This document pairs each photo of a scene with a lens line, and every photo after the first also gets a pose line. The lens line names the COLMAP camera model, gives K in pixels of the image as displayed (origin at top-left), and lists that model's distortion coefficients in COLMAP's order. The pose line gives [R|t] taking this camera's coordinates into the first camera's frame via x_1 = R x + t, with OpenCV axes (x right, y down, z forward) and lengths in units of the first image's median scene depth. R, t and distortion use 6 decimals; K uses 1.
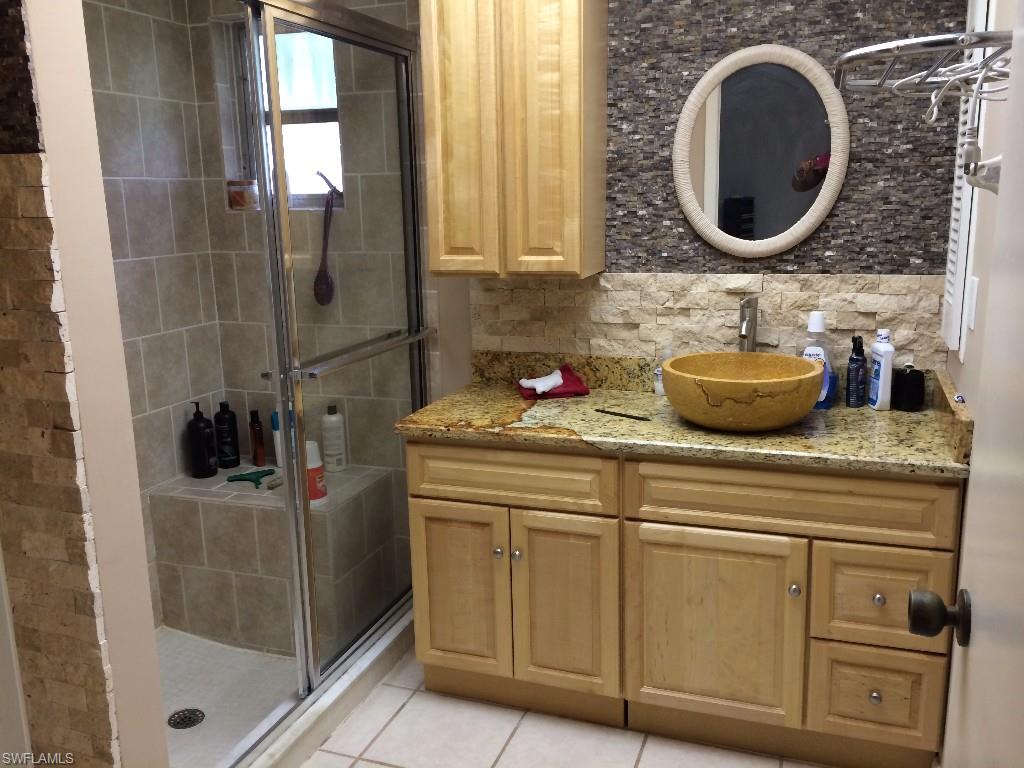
lens RADIAL K [[880.2, 0, 511.5], [0, 880.2, 380.1], [0, 0, 1]] dist [0.074874, -0.100737]
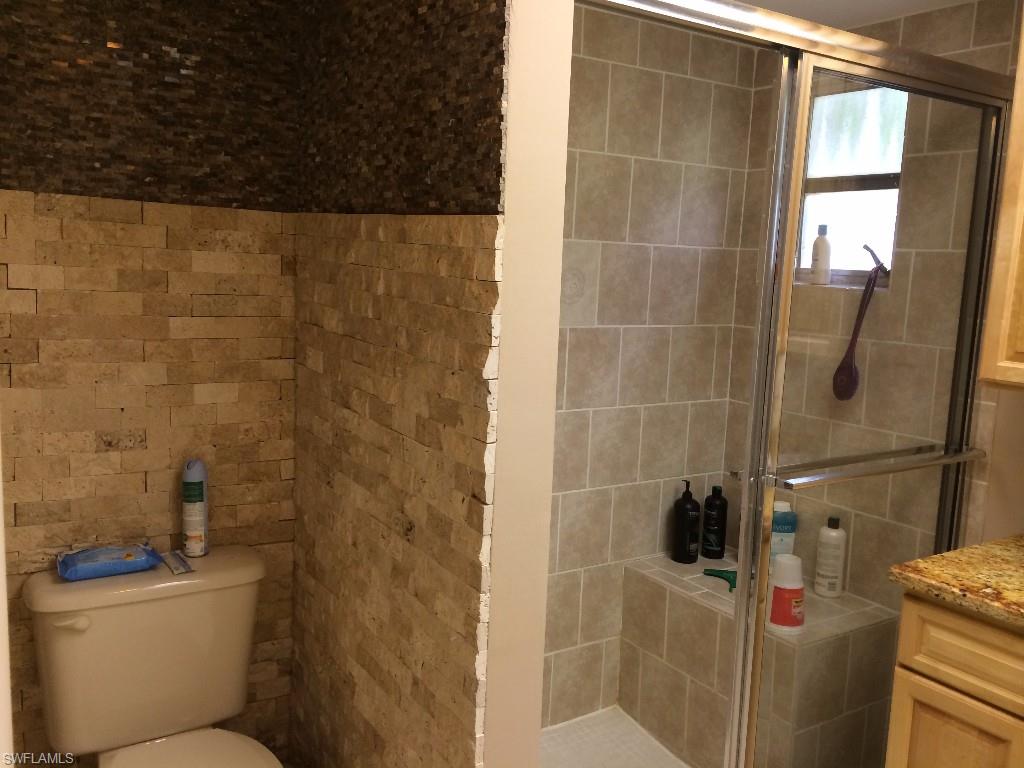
lens RADIAL K [[880.2, 0, 509.8], [0, 880.2, 381.1], [0, 0, 1]] dist [0.074874, -0.100737]
pose [[0.797154, 0.135666, -0.588337, 0.032878], [-0.179319, 0.983659, -0.016141, -0.032483], [0.576533, 0.118367, 0.808455, 0.129661]]
